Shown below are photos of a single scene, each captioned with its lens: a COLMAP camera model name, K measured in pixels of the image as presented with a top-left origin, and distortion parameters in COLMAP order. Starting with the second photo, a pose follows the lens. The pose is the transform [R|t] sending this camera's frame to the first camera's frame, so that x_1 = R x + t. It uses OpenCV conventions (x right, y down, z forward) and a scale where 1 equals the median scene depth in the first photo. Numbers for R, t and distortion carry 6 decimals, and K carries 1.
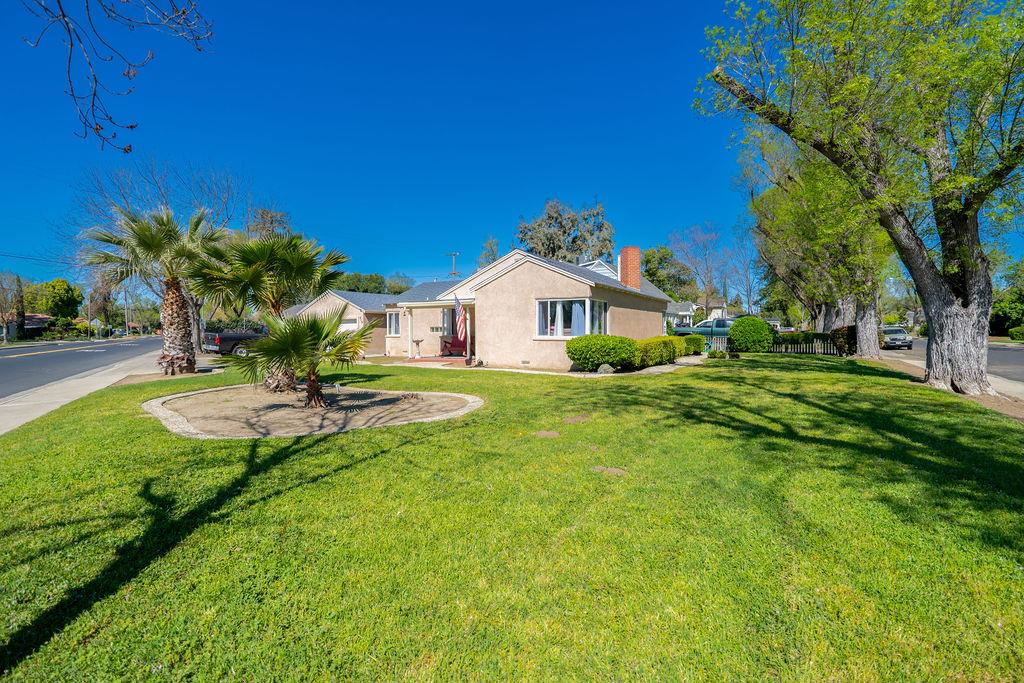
lens RADIAL K [[471.7, 0, 514.8], [0, 471.7, 339.6], [0, 0, 1]] dist [-0.009685, 0.001704]
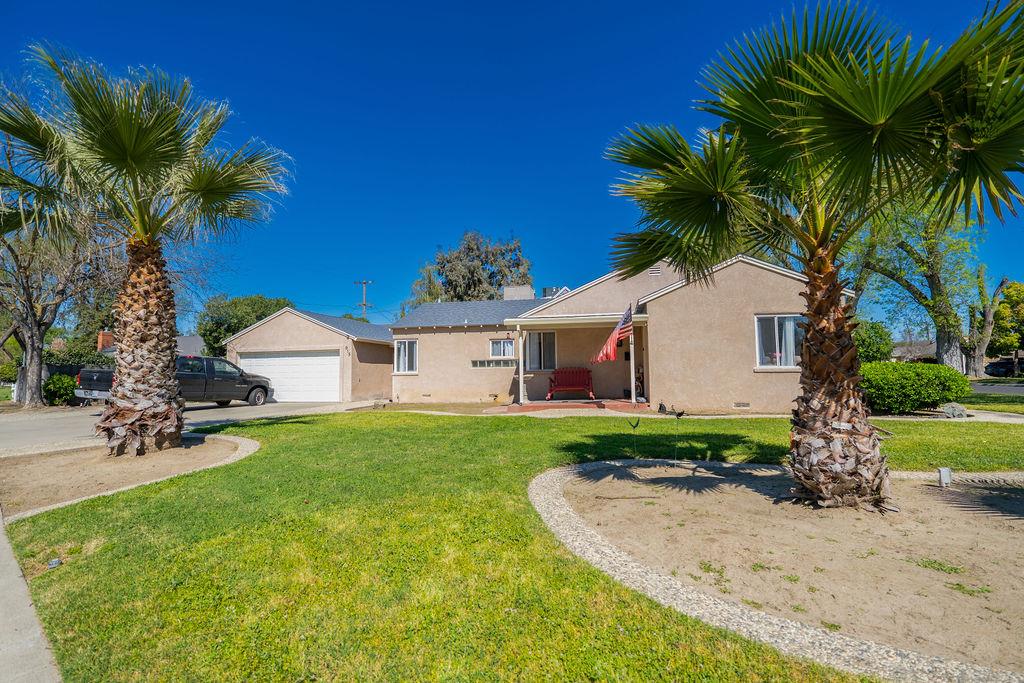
lens RADIAL K [[471.7, 0, 514.9], [0, 471.7, 336.1], [0, 0, 1]] dist [-0.009685, 0.001704]
pose [[0.949145, 0.019298, 0.314249, -0.519970], [0.012200, 0.995116, -0.097959, 0.011825], [-0.314604, 0.096811, 0.944273, 0.451891]]
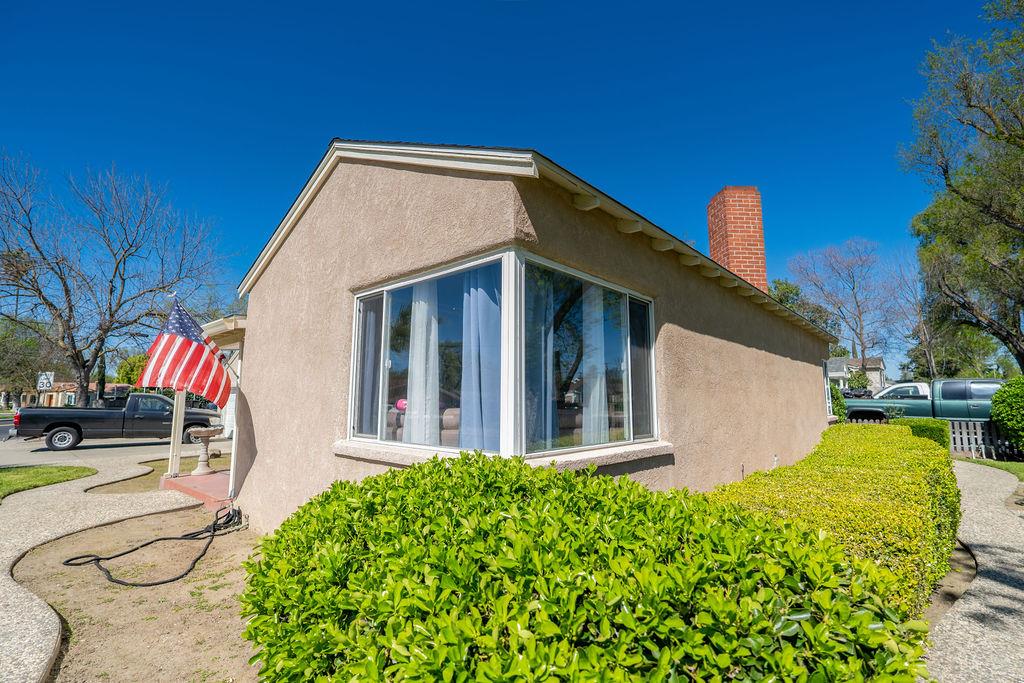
lens RADIAL K [[471.7, 0, 513.3], [0, 471.7, 341.2], [0, 0, 1]] dist [-0.009685, 0.001704]
pose [[0.980579, -0.018755, -0.195226, 0.181737], [-0.009360, 0.989808, -0.142102, -0.022803], [0.195901, 0.141170, 0.970409, 0.776045]]
